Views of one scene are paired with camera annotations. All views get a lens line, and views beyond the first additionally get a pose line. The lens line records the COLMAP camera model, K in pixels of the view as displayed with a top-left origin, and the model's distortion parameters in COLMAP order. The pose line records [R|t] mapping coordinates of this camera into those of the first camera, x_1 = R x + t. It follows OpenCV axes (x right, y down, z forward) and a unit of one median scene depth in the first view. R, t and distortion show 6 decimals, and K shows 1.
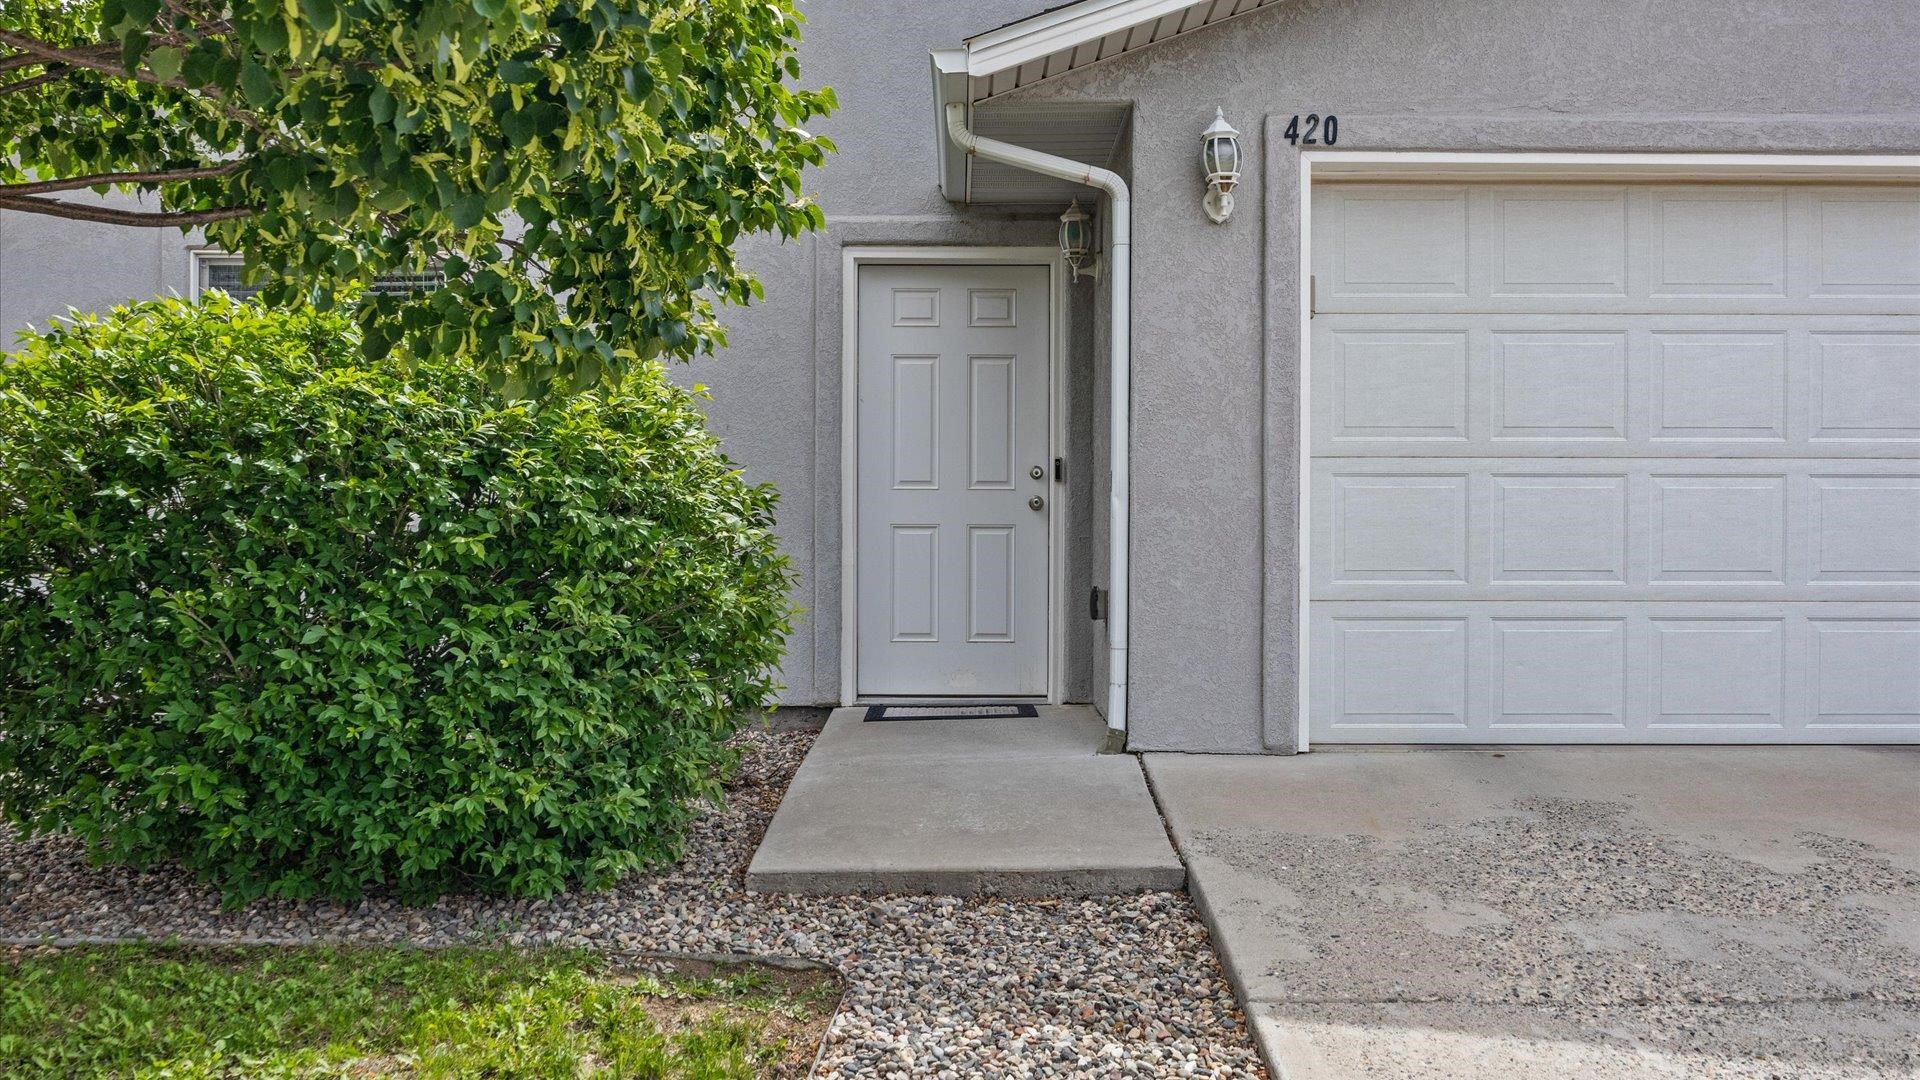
lens RADIAL K [[881.3, 0, 960.0], [0, 881.3, 540.0], [0, 0, 1]] dist [-0.005703, -0.000368]
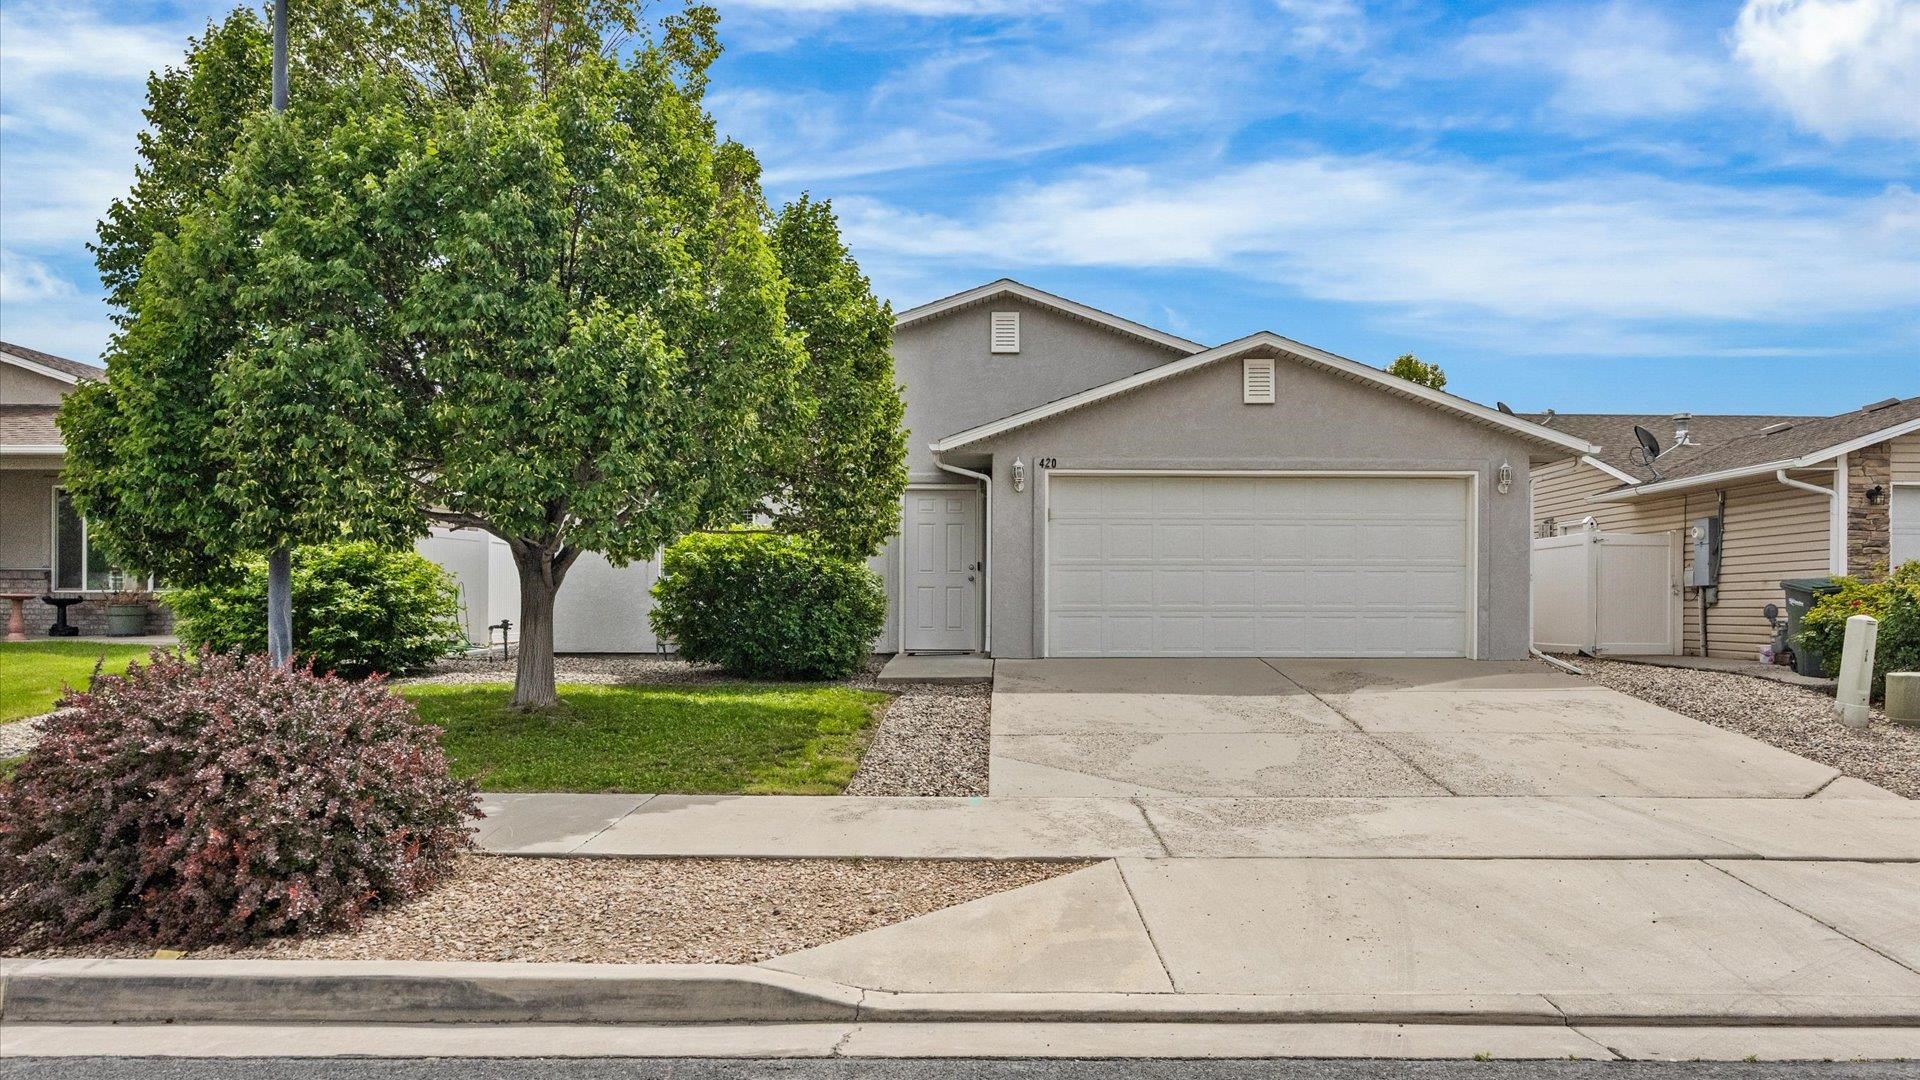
lens RADIAL K [[881.3, 0, 960.0], [0, 881.3, 540.0], [0, 0, 1]] dist [-0.005703, -0.000368]
pose [[0.998707, -0.001258, -0.050822, 0.244047], [-0.002149, 0.997756, -0.066921, 0.027980], [0.050792, 0.066944, 0.996463, -2.196162]]
